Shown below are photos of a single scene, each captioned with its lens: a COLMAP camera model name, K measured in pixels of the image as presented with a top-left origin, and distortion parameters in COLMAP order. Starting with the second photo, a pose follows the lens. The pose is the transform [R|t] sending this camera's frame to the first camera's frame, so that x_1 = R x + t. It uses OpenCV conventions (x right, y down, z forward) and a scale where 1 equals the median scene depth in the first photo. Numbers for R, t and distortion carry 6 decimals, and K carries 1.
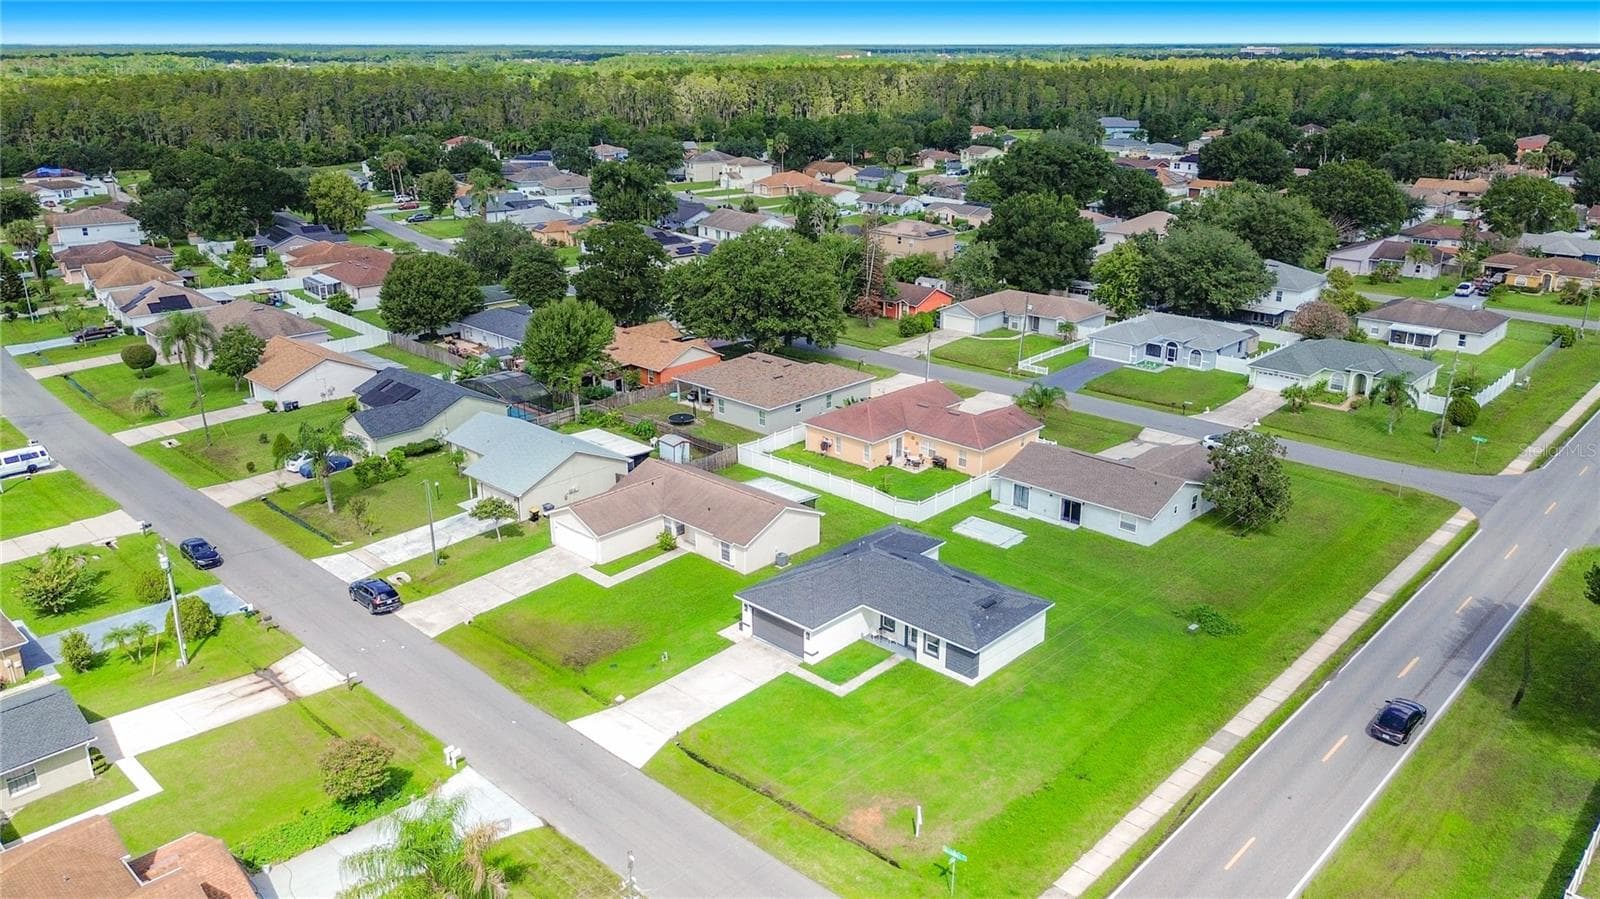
lens RADIAL K [[1151.5, 0, 800.0], [0, 1151.5, 449.5], [0, 0, 1]] dist [0.050562, -0.069420]
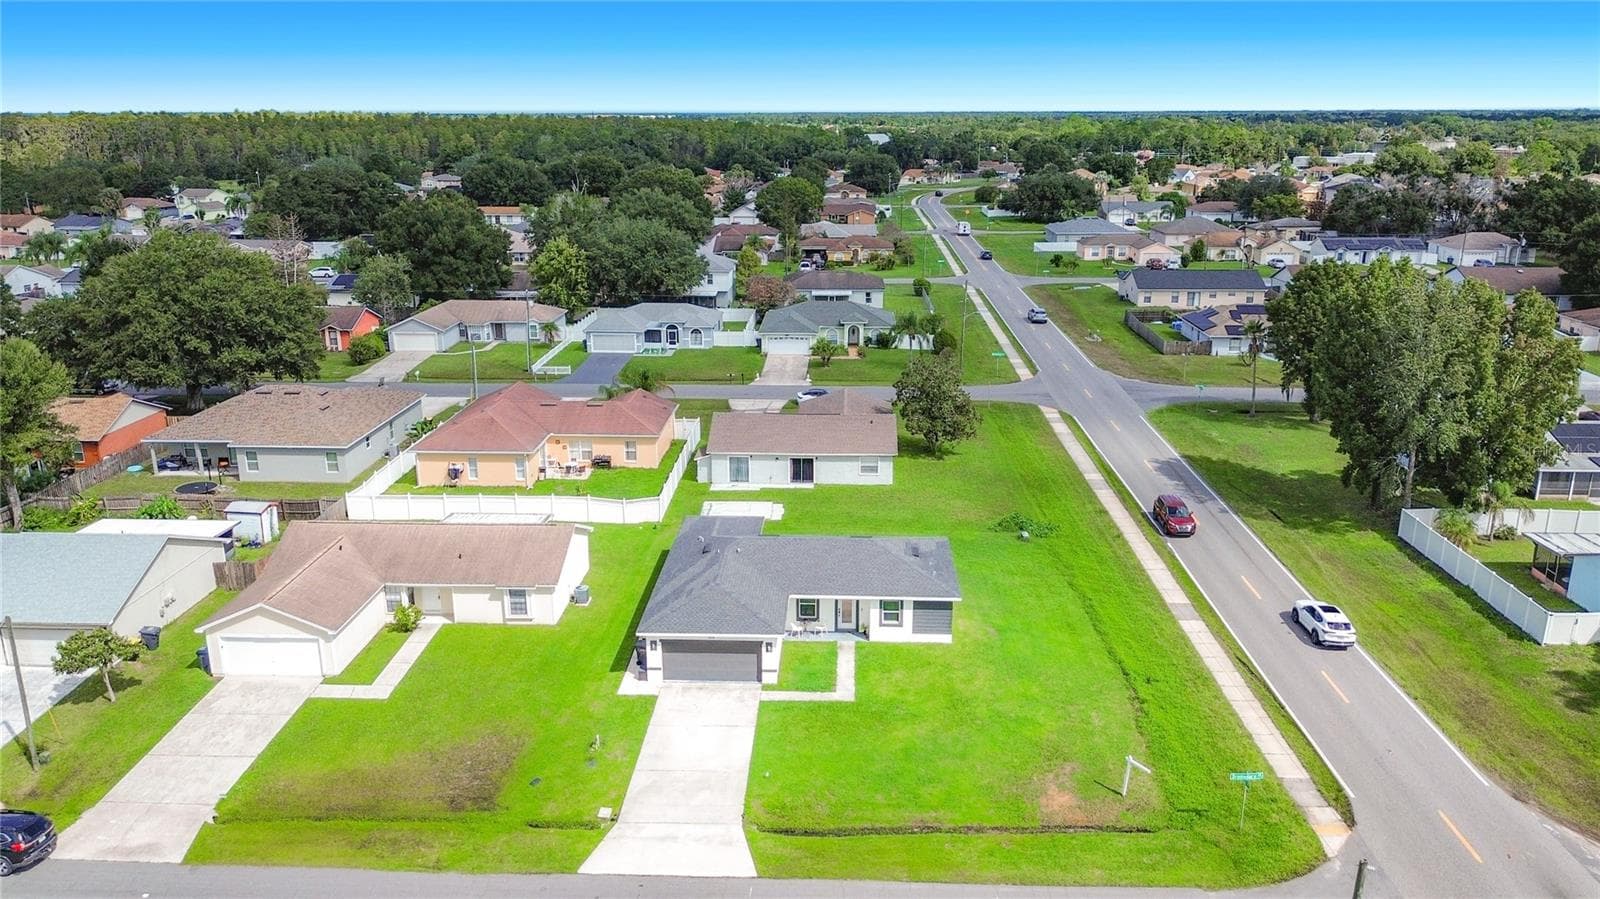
lens RADIAL K [[1151.5, 0, 800.0], [0, 1151.5, 449.5], [0, 0, 1]] dist [0.050562, -0.069420]
pose [[0.755844, -0.182902, 0.628686, -0.259935], [0.216398, 0.976015, 0.023782, 0.011723], [-0.617957, 0.118071, 0.777295, 0.223231]]
